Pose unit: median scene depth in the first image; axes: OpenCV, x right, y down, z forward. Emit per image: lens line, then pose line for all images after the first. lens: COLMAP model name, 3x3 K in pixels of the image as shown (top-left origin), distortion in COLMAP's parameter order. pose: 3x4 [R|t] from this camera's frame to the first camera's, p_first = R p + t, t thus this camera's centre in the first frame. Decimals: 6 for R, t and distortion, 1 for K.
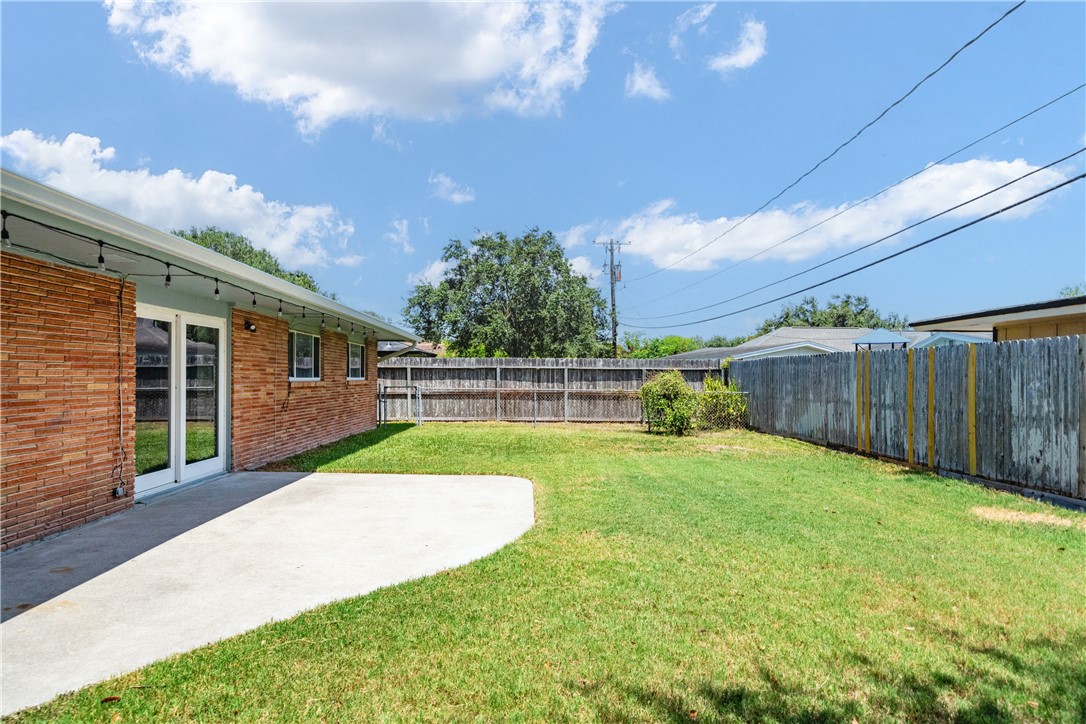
lens RADIAL K [[727.1, 0, 541.4], [0, 727.1, 367.6], [0, 0, 1]] dist [-0.007327, -0.001820]
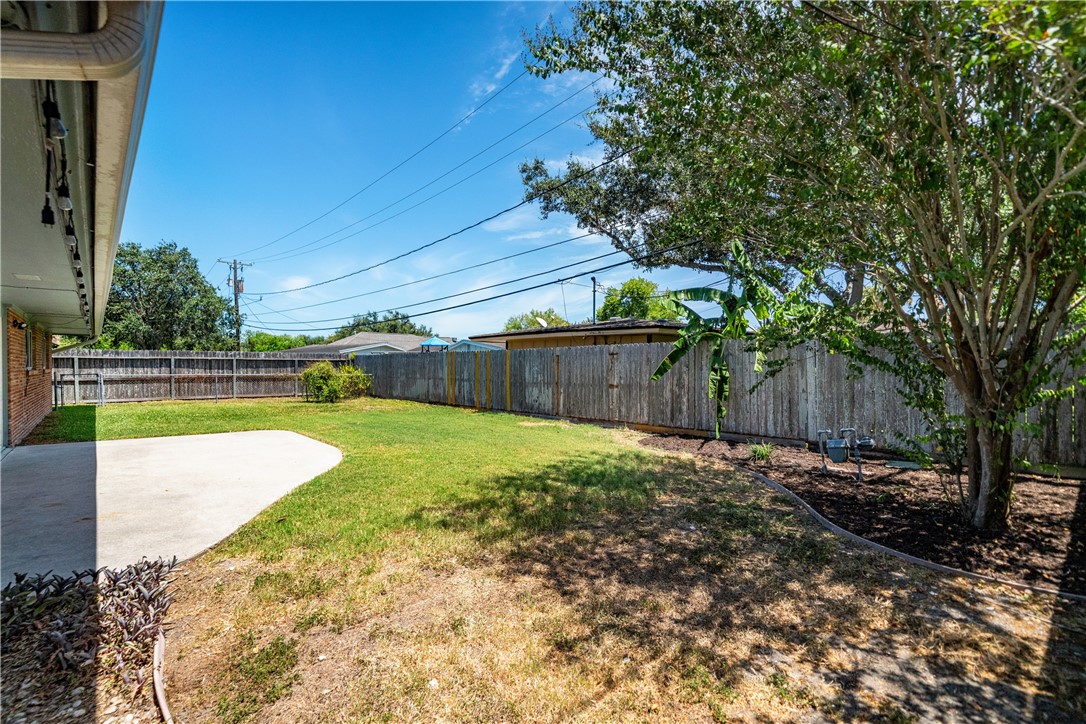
lens RADIAL K [[498.3, 0, 543.5], [0, 498.3, 363.0], [0, 0, 1]] dist [0.001355, 0.000185]
pose [[0.754056, -0.000688, 0.656810, -0.144036], [-0.006218, 0.999947, 0.008186, -0.002897], [-0.656781, -0.010257, 0.754011, -0.089849]]
